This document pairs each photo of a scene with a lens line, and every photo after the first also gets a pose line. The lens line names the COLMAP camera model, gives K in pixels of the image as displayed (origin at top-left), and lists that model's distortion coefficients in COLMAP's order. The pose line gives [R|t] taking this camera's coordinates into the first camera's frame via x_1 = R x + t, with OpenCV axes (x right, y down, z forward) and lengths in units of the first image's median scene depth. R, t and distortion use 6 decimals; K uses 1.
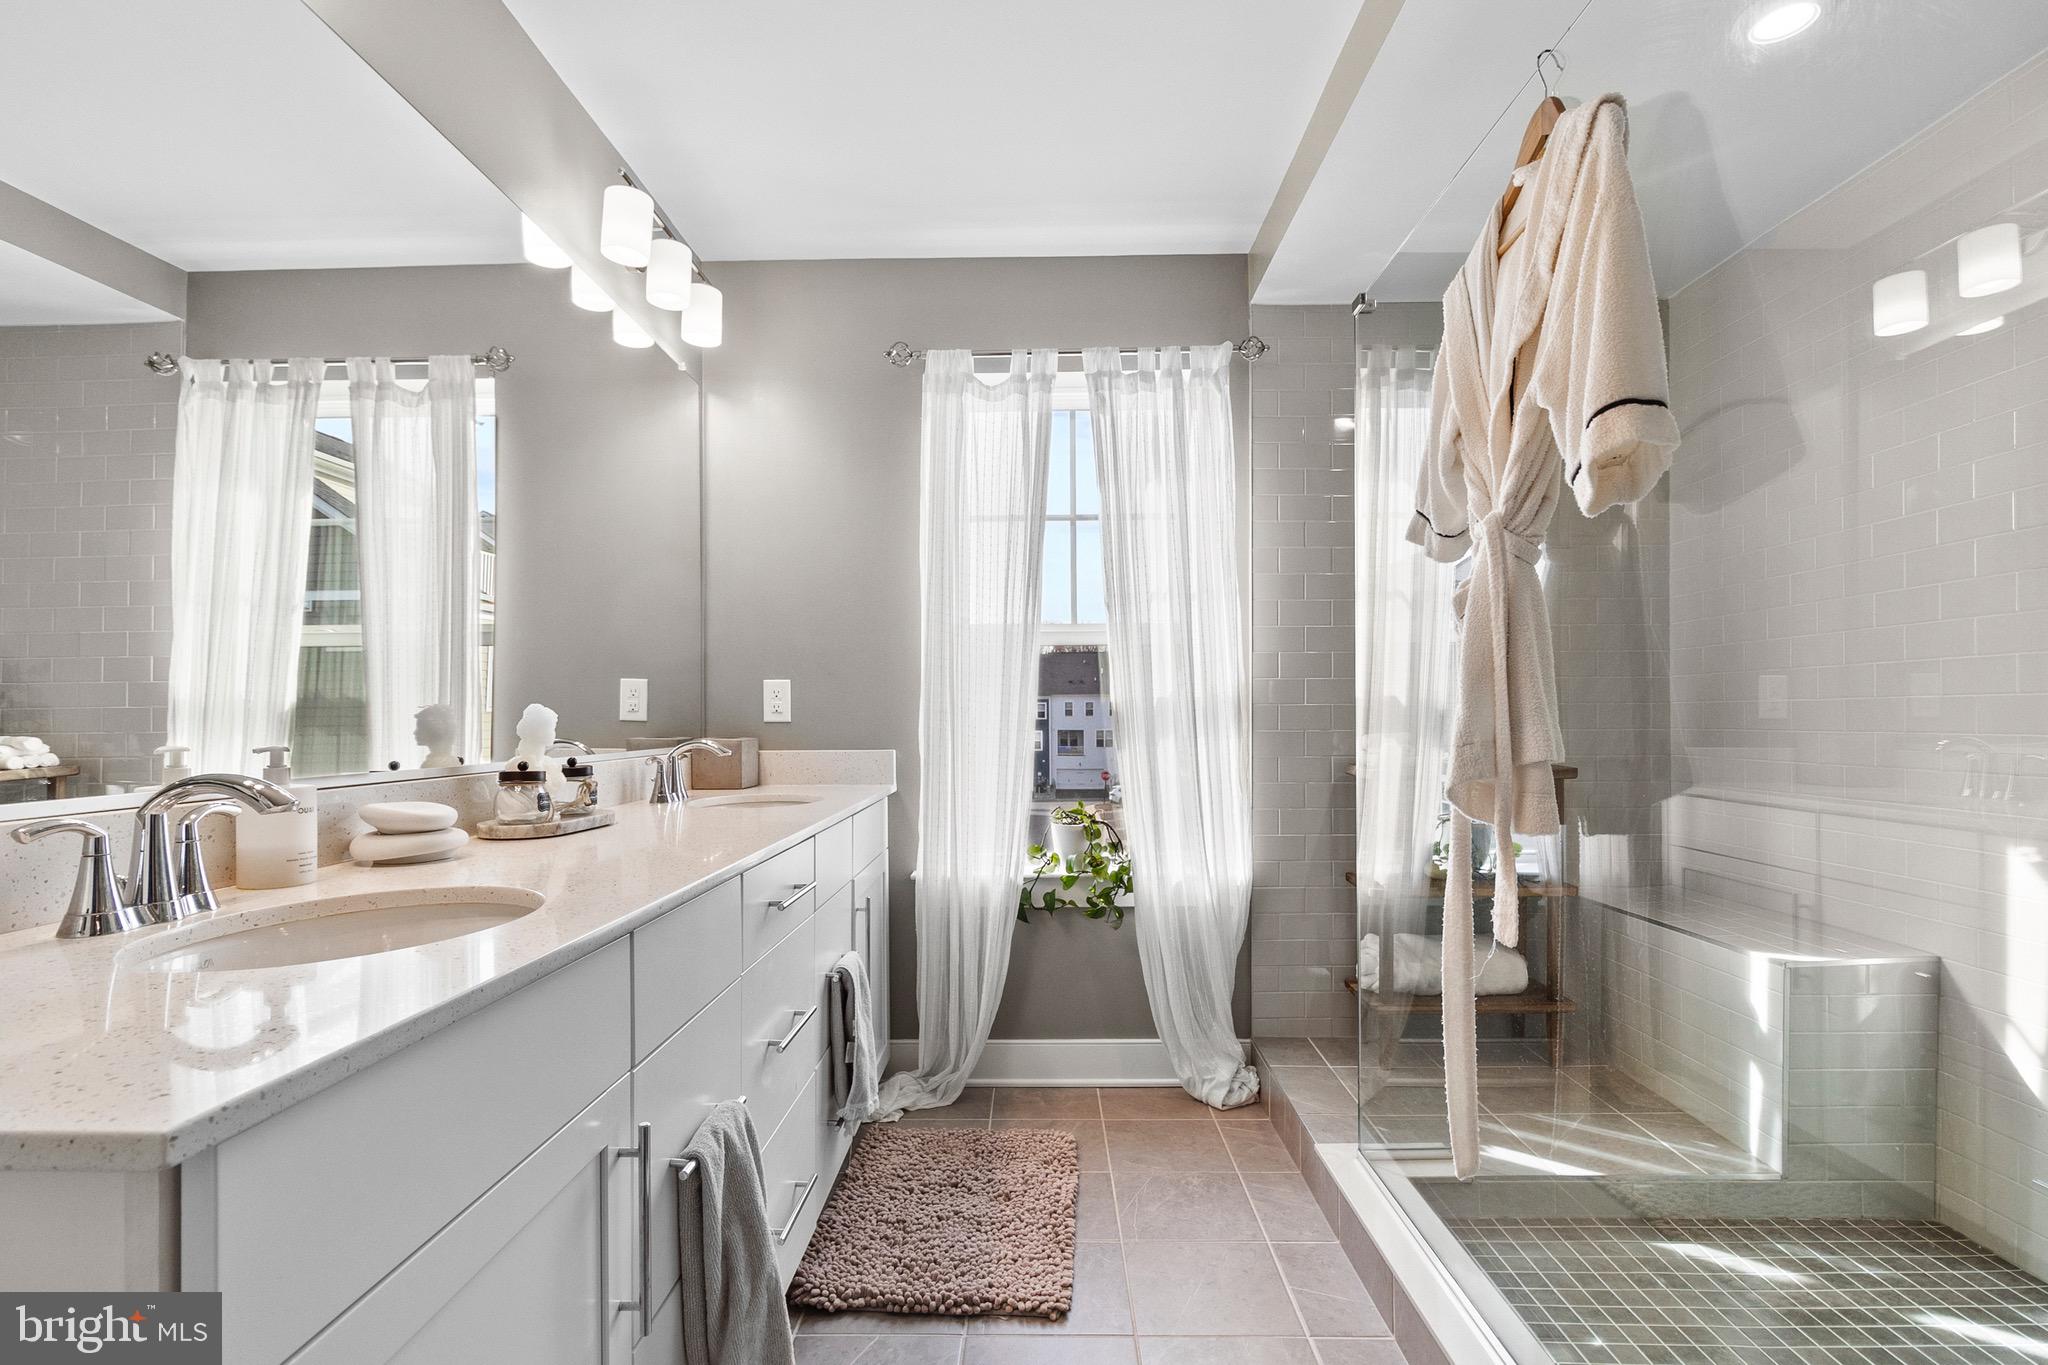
lens RADIAL K [[953.9, 0, 1025.1], [0, 953.9, 726.2], [0, 0, 1]] dist [-0.004222, 0.000255]
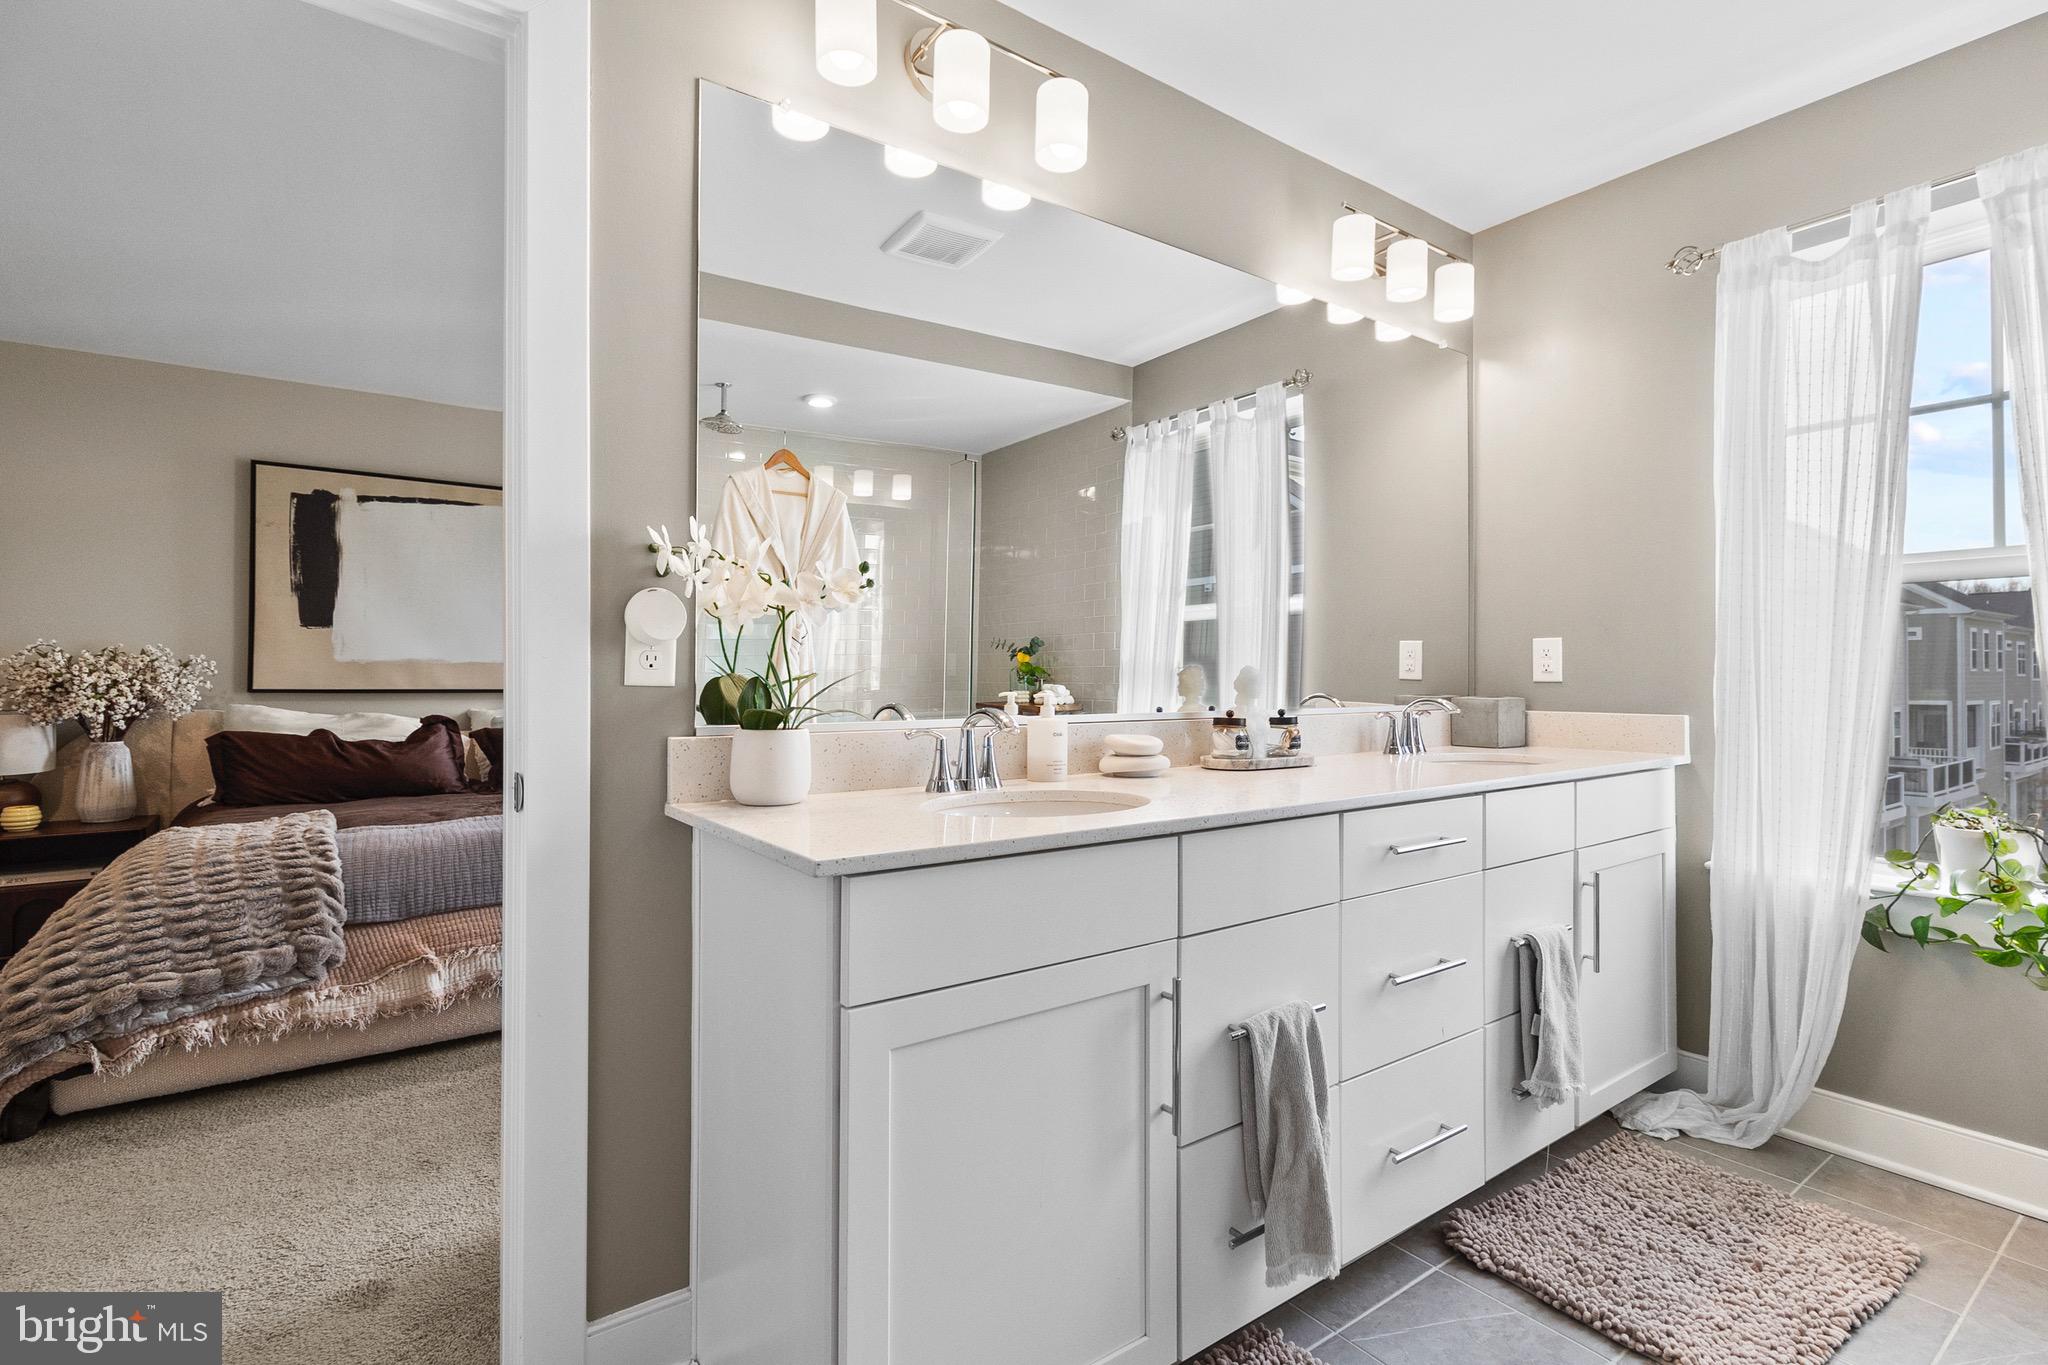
lens RADIAL K [[953.9, 0, 1029.3], [0, 953.9, 668.7], [0, 0, 1]] dist [-0.004222, 0.000255]
pose [[0.598508, 0.000937, -0.801116, 0.207241], [-0.011616, 0.999904, -0.007509, -0.003925], [0.801033, 0.013799, 0.598461, 0.004361]]
